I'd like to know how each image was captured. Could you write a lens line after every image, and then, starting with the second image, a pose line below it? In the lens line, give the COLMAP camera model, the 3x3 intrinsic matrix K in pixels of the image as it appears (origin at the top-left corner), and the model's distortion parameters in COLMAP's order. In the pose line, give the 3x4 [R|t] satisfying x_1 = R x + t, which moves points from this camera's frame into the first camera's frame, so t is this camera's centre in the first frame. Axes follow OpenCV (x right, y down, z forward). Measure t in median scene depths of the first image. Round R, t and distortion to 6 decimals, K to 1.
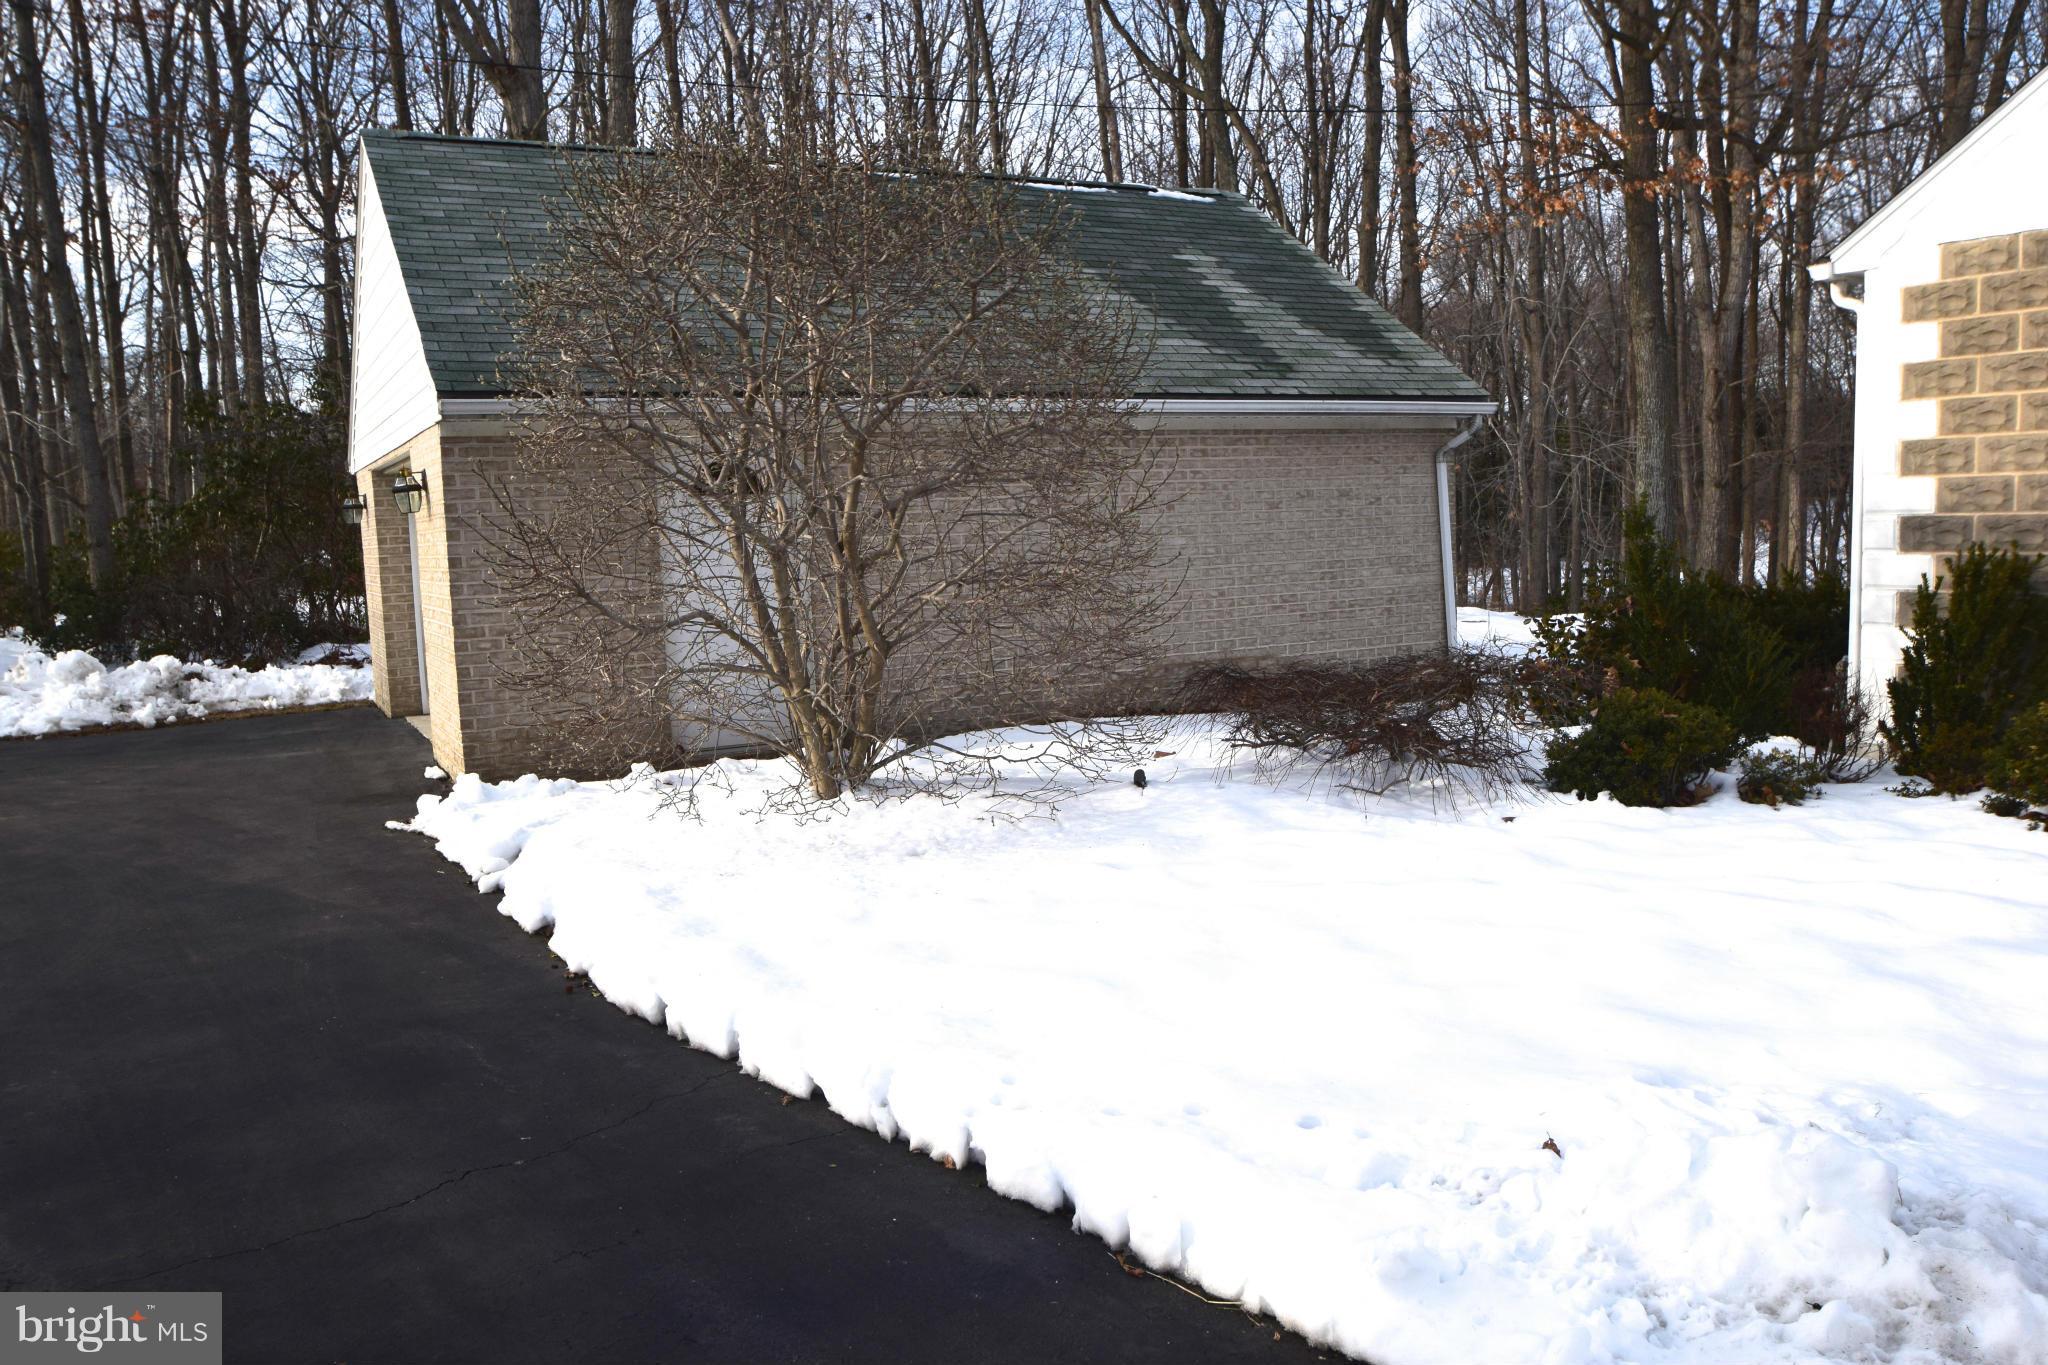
lens RADIAL K [[1517.9, 0, 1024.0], [0, 1517.9, 682.5], [0, 0, 1]] dist [-0.050562, -0.001028]
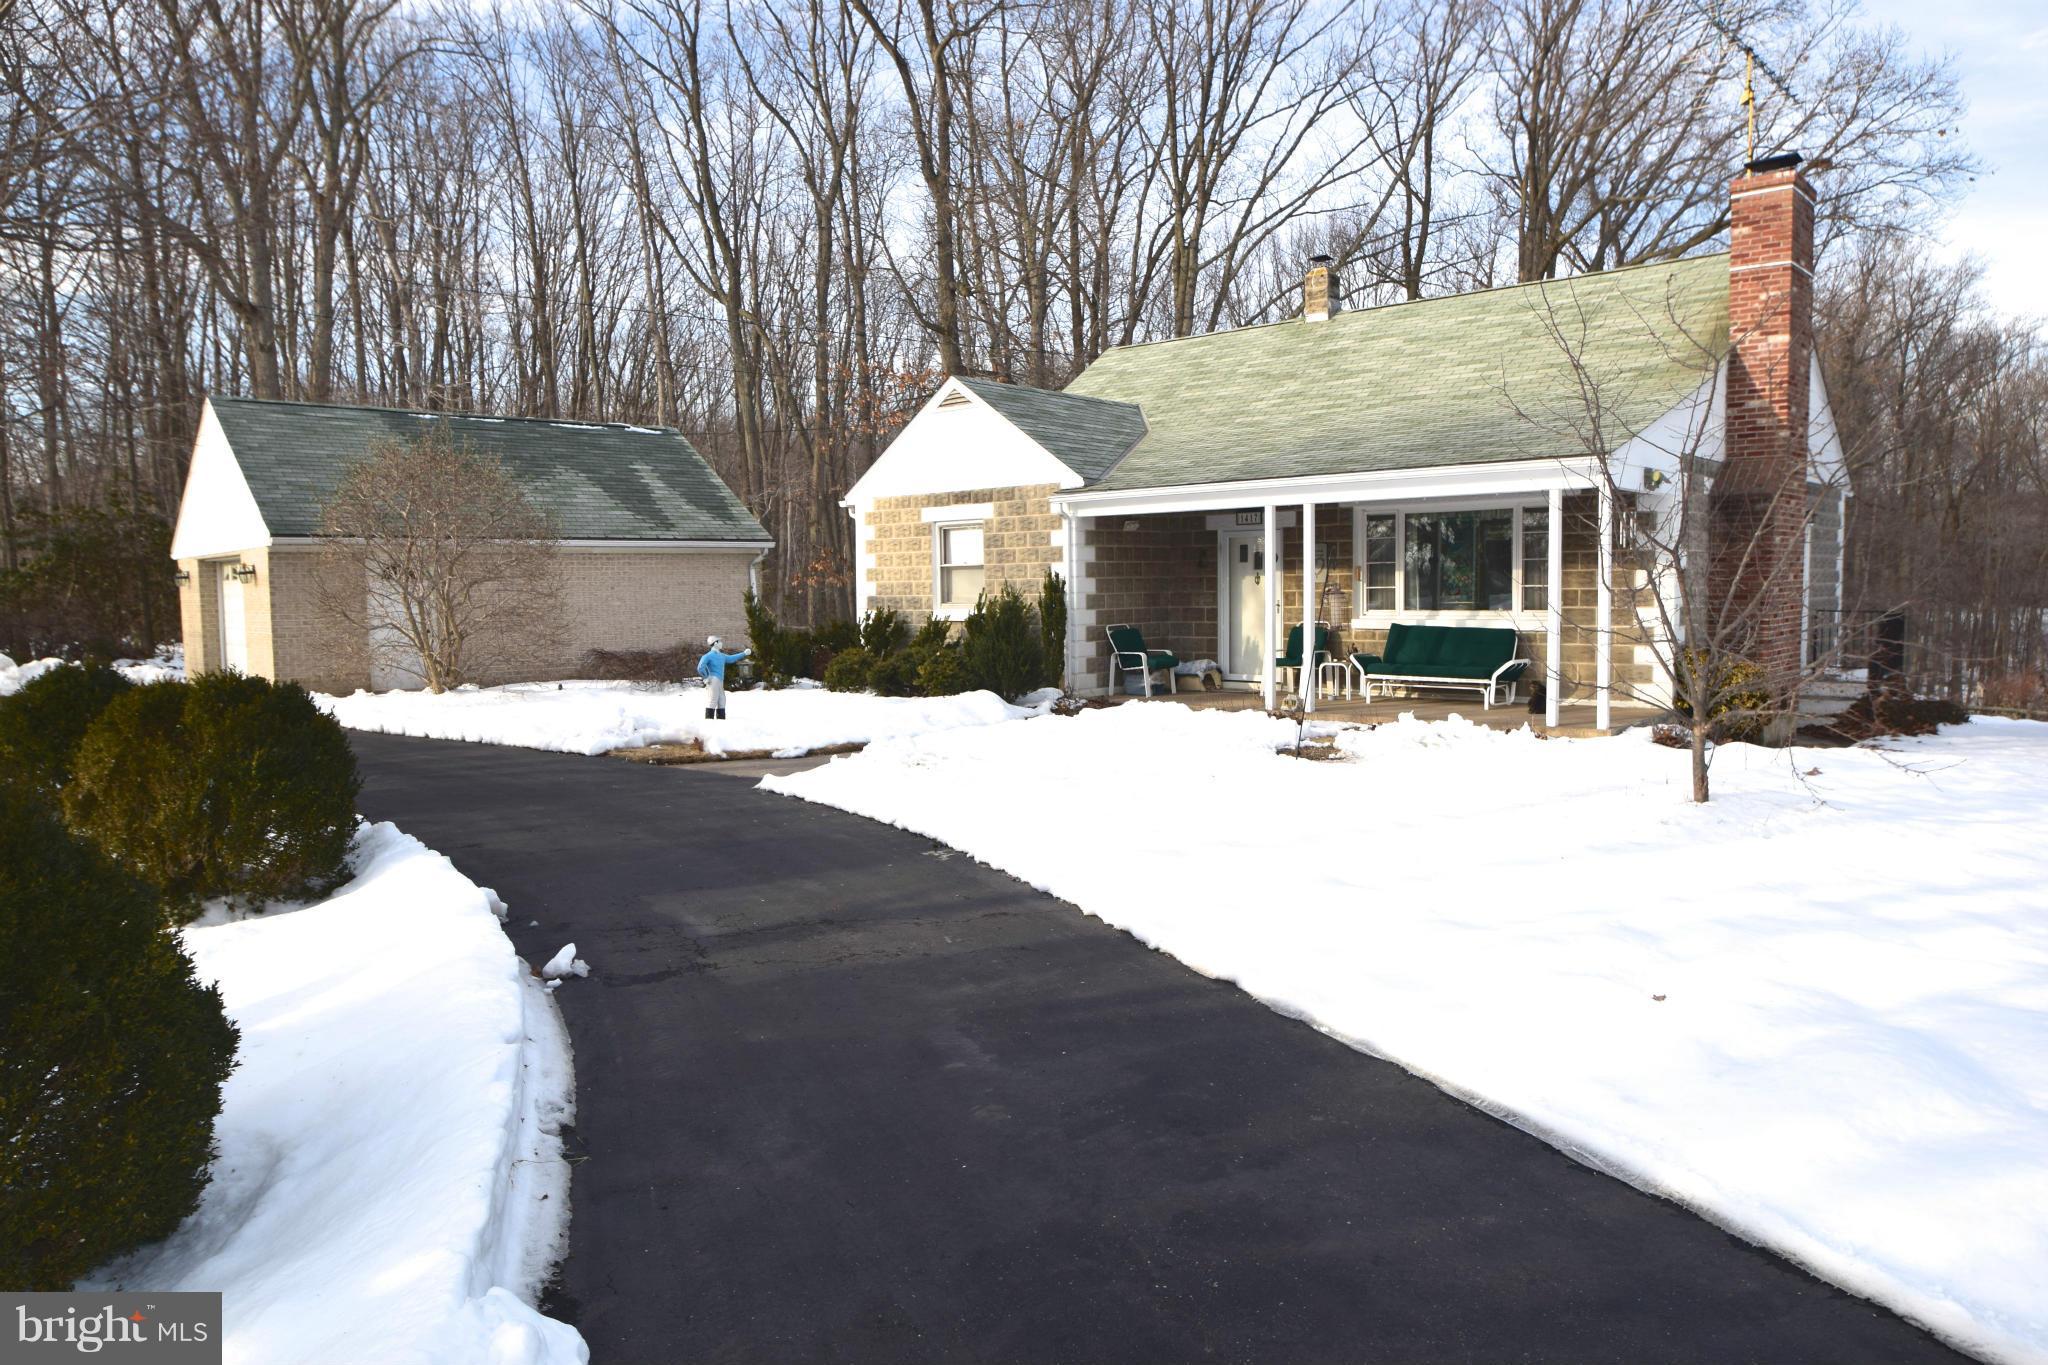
lens RADIAL K [[1478.6, 0, 1024.0], [0, 1478.6, 682.5], [0, 0, 1]] dist [-0.002401, -0.000724]
pose [[0.975961, 0.006216, 0.217856, 0.251928], [0.004151, 0.998882, -0.047092, 0.147876], [-0.217905, 0.046865, 0.974844, -1.439828]]
